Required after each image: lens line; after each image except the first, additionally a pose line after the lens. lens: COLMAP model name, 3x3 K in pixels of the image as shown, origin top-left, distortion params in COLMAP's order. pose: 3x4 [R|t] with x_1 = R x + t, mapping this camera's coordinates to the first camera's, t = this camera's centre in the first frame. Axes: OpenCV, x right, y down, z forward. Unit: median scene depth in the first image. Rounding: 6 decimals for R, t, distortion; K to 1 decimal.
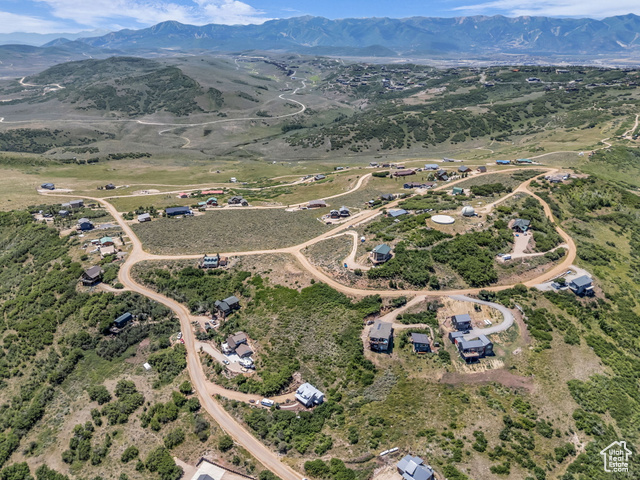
lens RADIAL K [[470.3, 0, 320.8], [0, 470.3, 239.5], [0, 0, 1]] dist [0.088723, -0.092772]
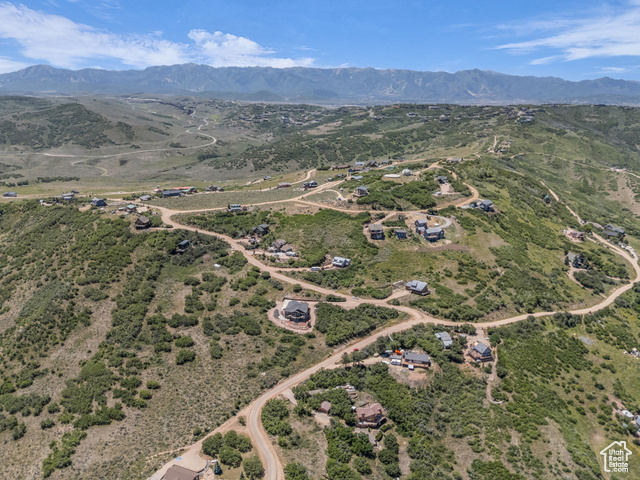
lens RADIAL K [[470.3, 0, 320.8], [0, 470.3, 239.5], [0, 0, 1]] dist [0.088723, -0.092772]
pose [[0.973299, -0.061489, 0.221152, -0.302665], [0.080826, 0.993555, -0.079472, 0.265269], [-0.214840, 0.095225, 0.971996, -0.344953]]
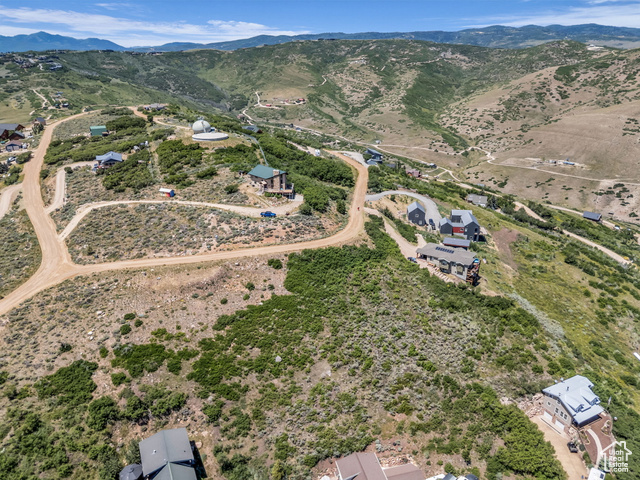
lens RADIAL K [[470.3, 0, 320.8], [0, 470.3, 239.5], [0, 0, 1]] dist [0.088723, -0.092772]
pose [[0.314468, -0.359109, 0.878721, -0.329169], [0.374595, 0.897505, 0.232729, -0.011991], [-0.872232, 0.255979, 0.416757, 0.699414]]
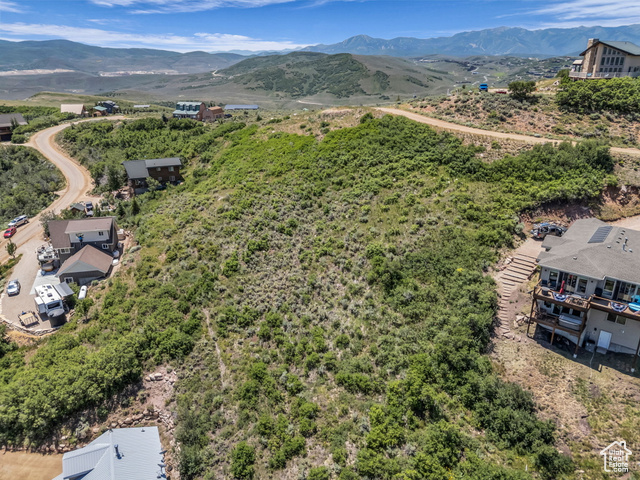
lens RADIAL K [[470.3, 0, 320.8], [0, 470.3, 239.5], [0, 0, 1]] dist [0.088723, -0.092772]
pose [[0.935594, 0.128367, -0.328915, 0.063694], [-0.138416, 0.990348, -0.007215, 0.160316], [0.324814, 0.052277, 0.944332, 0.610395]]
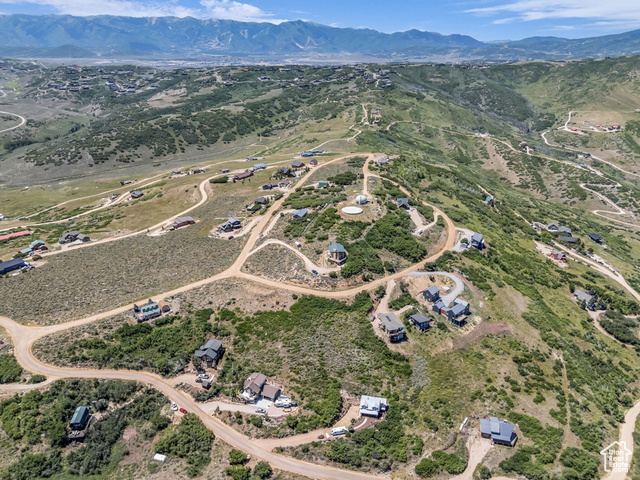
lens RADIAL K [[470.3, 0, 320.8], [0, 470.3, 239.5], [0, 0, 1]] dist [0.088723, -0.092772]
pose [[0.838034, -0.212169, 0.502677, -0.377663], [0.212716, 0.975445, 0.057087, -0.058243], [-0.502446, 0.059087, 0.862587, 0.138803]]
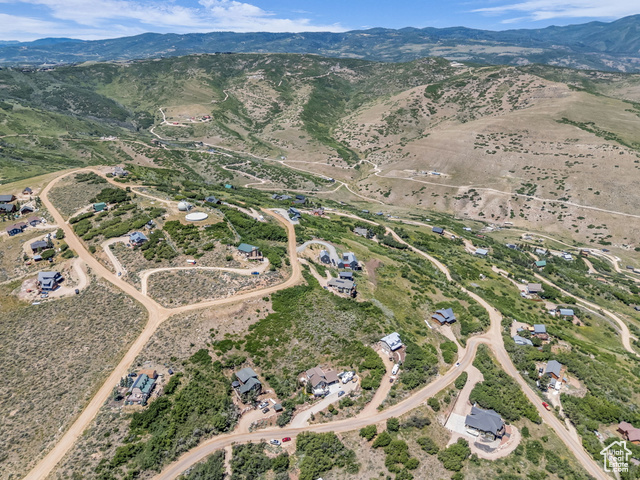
lens RADIAL K [[470.3, 0, 320.8], [0, 470.3, 239.5], [0, 0, 1]] dist [0.088723, -0.092772]
pose [[0.108195, -0.385336, 0.916411, -0.732220], [0.389332, 0.864614, 0.317590, -0.239830], [-0.914721, 0.322426, 0.243571, 0.566329]]
